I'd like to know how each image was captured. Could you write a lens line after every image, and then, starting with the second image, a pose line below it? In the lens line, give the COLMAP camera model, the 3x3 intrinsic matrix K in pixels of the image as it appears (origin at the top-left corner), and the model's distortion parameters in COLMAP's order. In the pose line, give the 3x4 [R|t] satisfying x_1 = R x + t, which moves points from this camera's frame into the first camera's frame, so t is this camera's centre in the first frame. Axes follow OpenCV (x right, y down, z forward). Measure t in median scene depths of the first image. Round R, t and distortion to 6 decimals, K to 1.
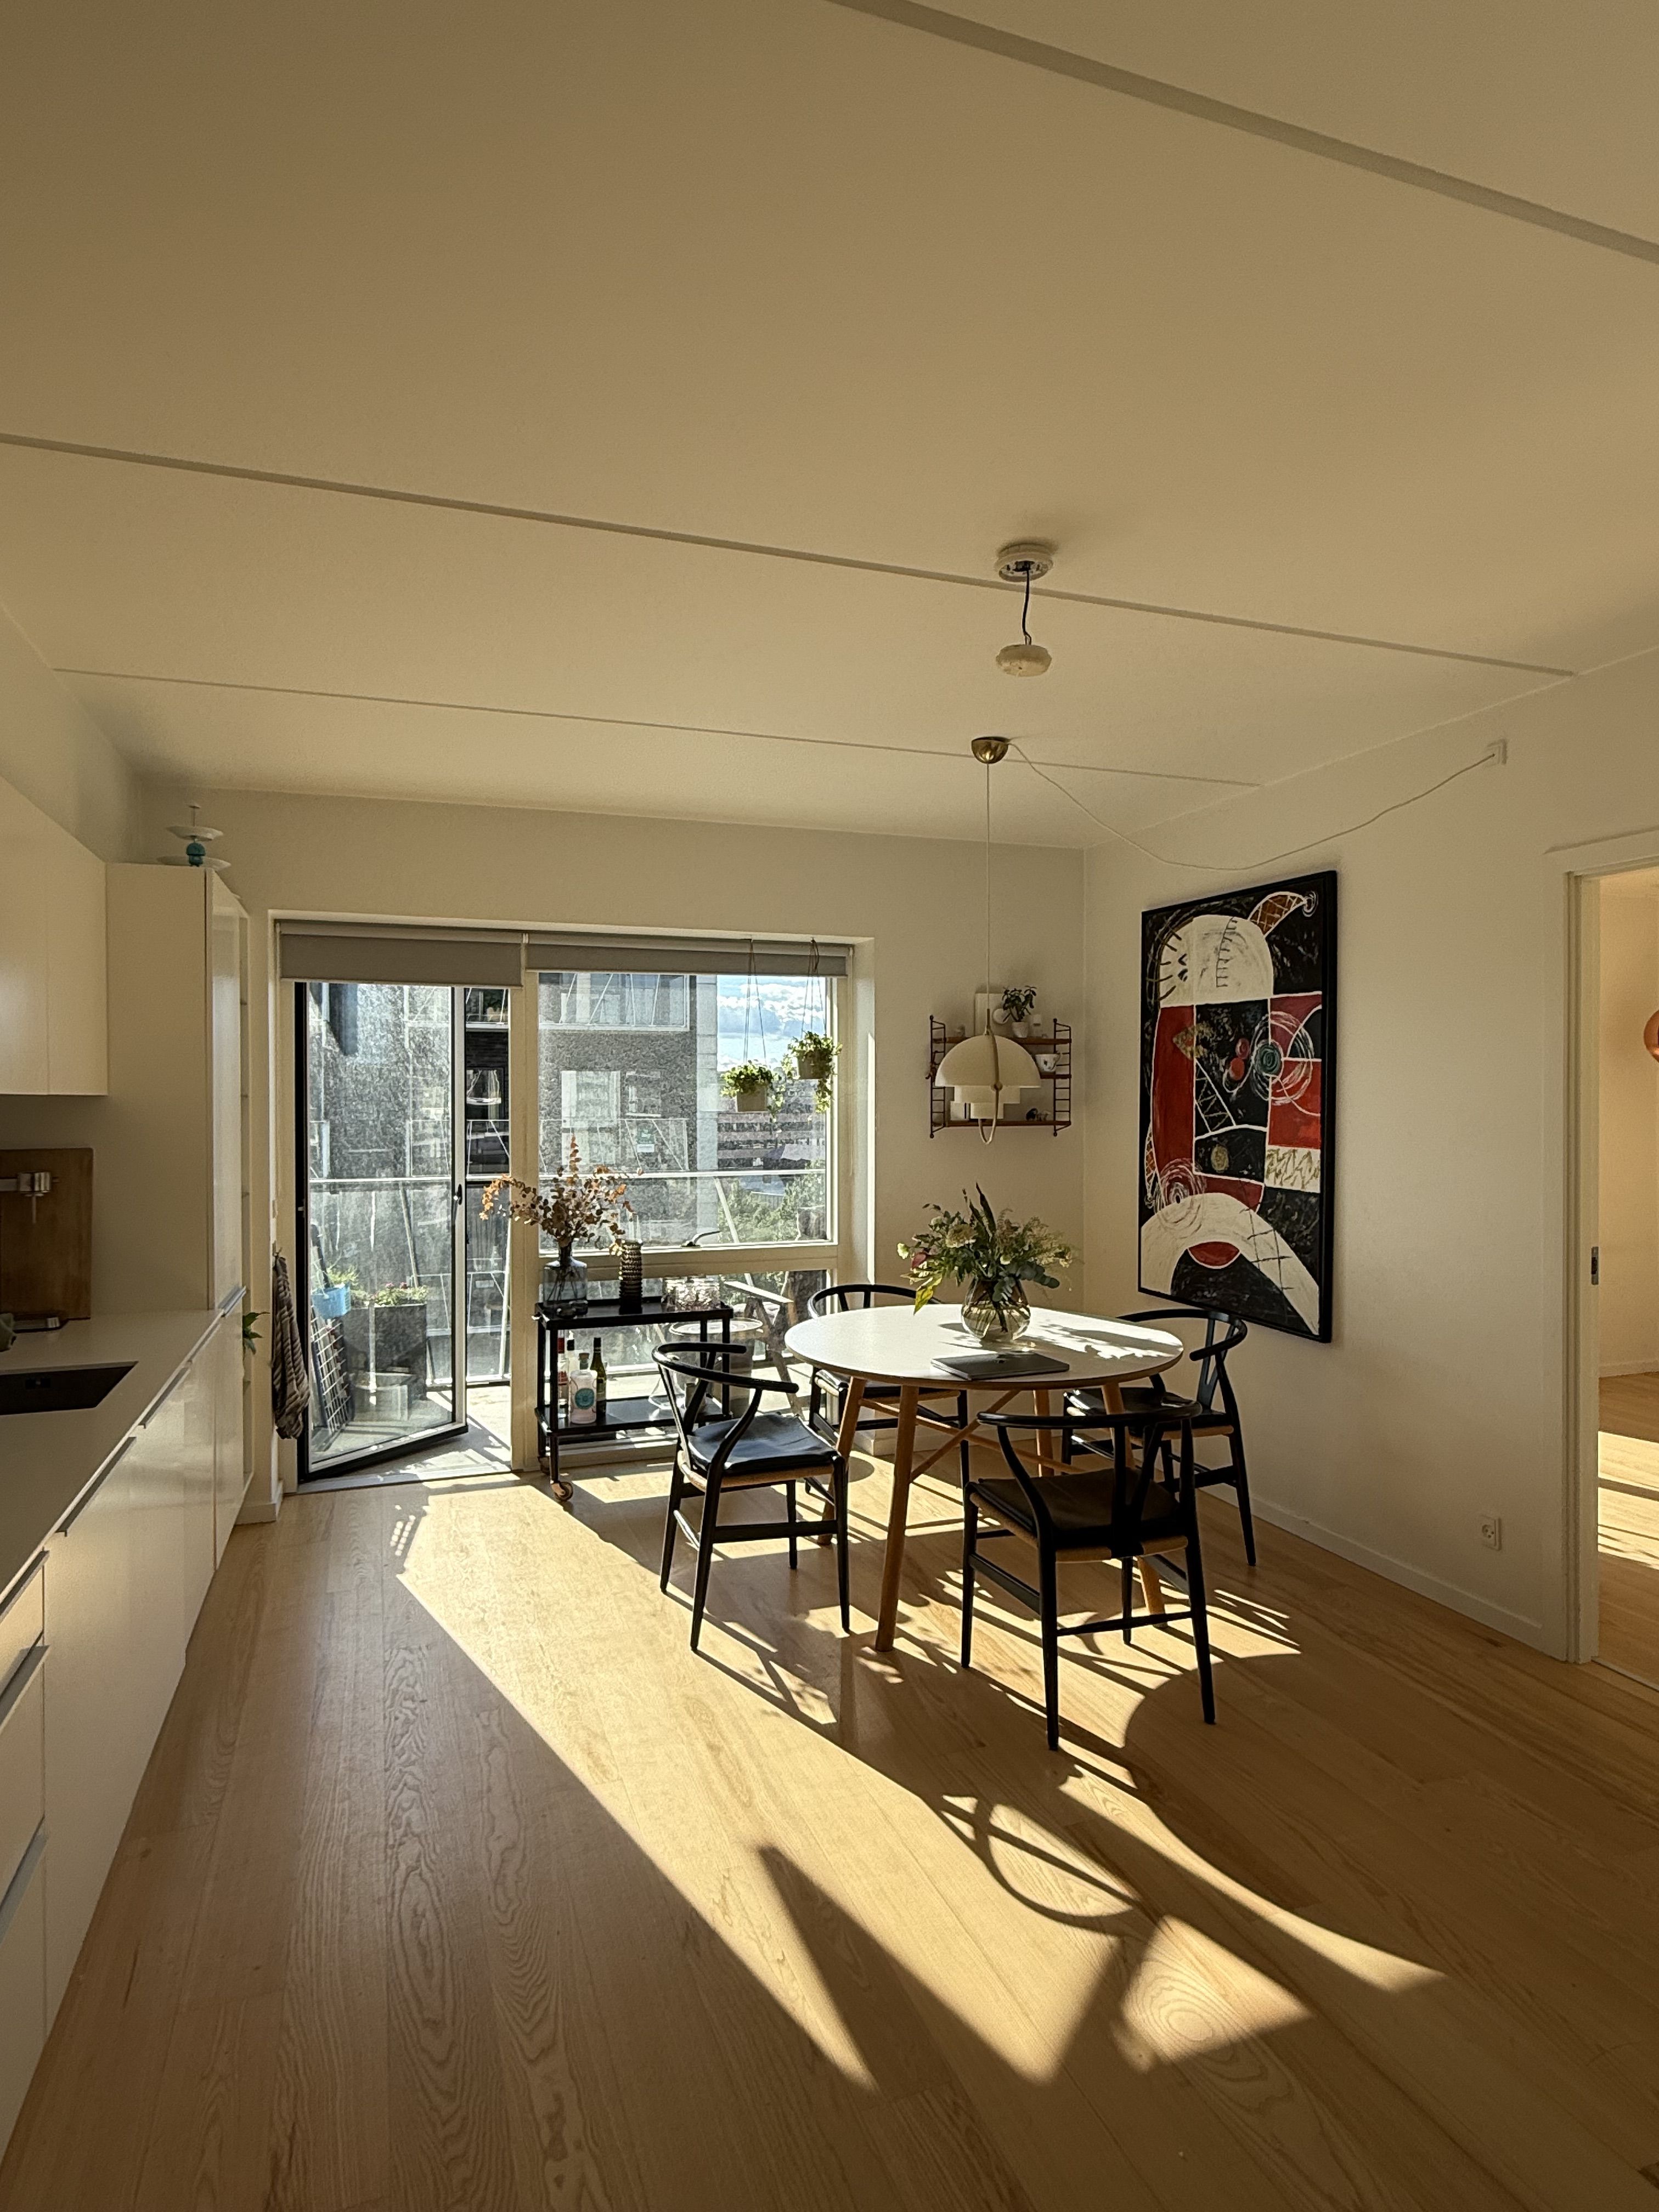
lens RADIAL K [[1217.8, 0, 825.2], [0, 1217.8, 1102.6], [0, 0, 1]] dist [0.002196, 0.000628]
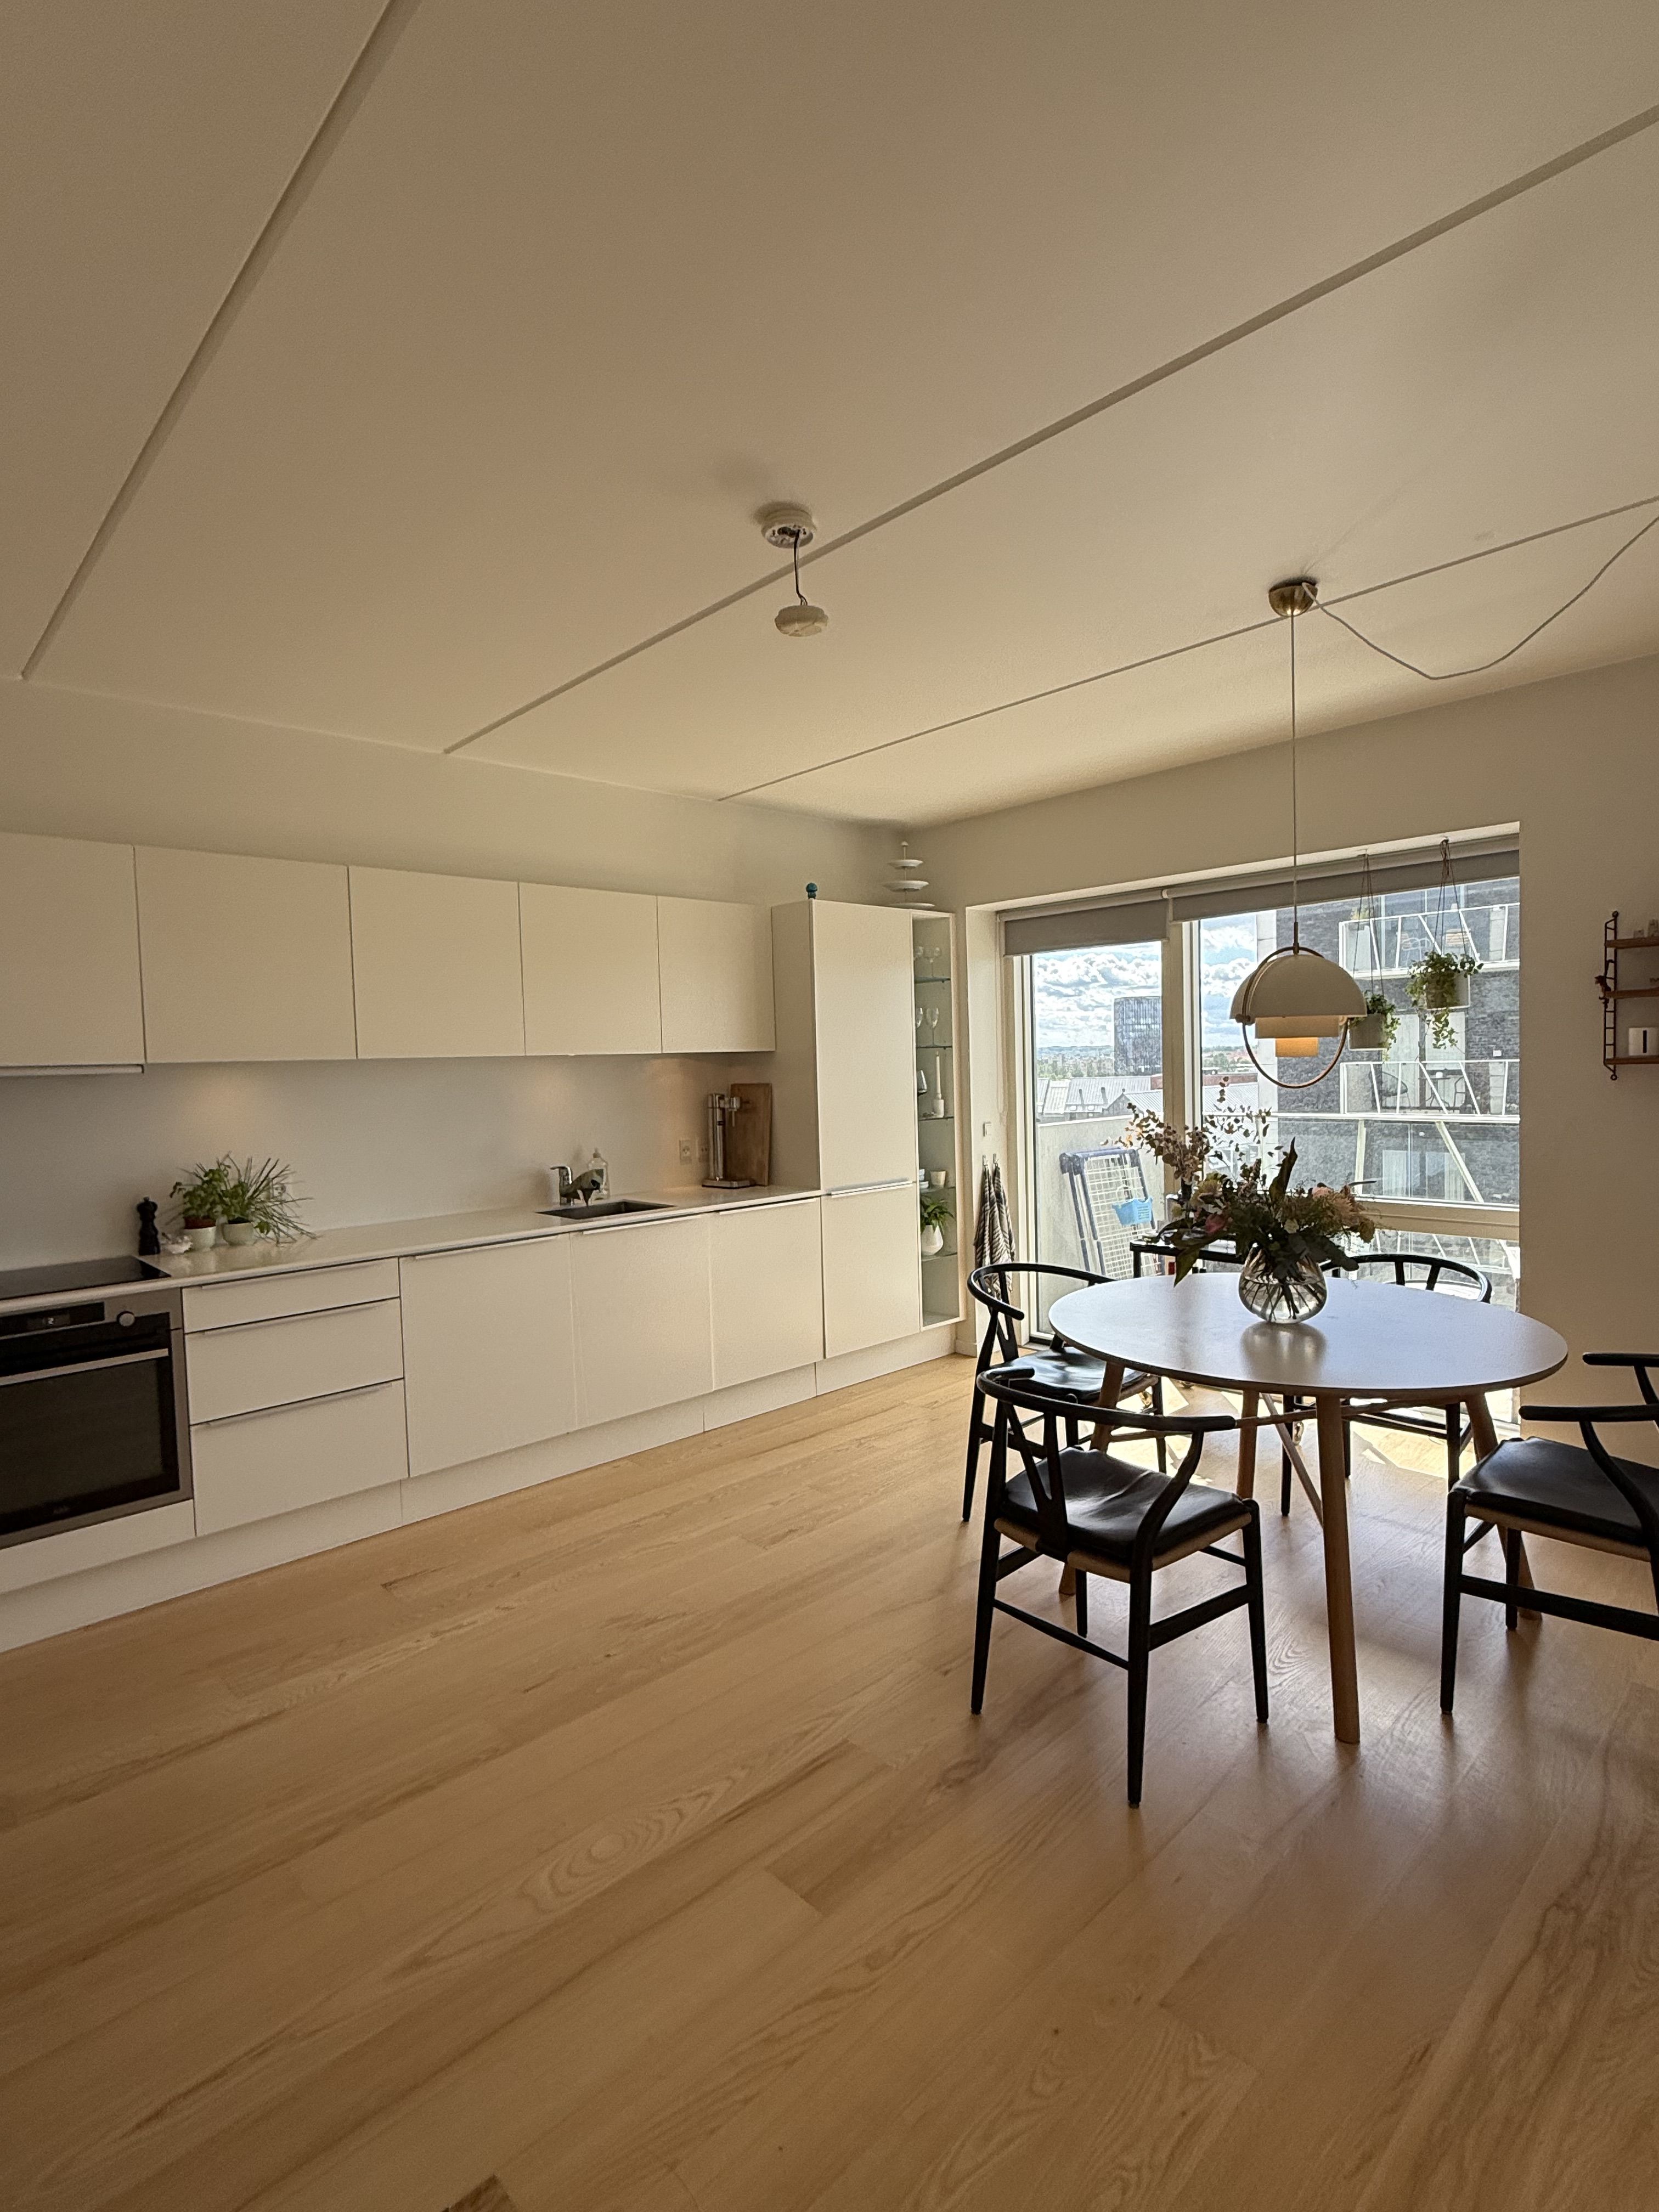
lens RADIAL K [[1109.4, 0, 832.2], [0, 1109.4, 1106.3], [0, 0, 1]] dist [0.001217, -0.000137]
pose [[0.409401, 0.033500, -0.911739, 0.623812], [0.019839, 0.998762, 0.045606, 0.005010], [0.912139, -0.036759, 0.408230, 0.371363]]
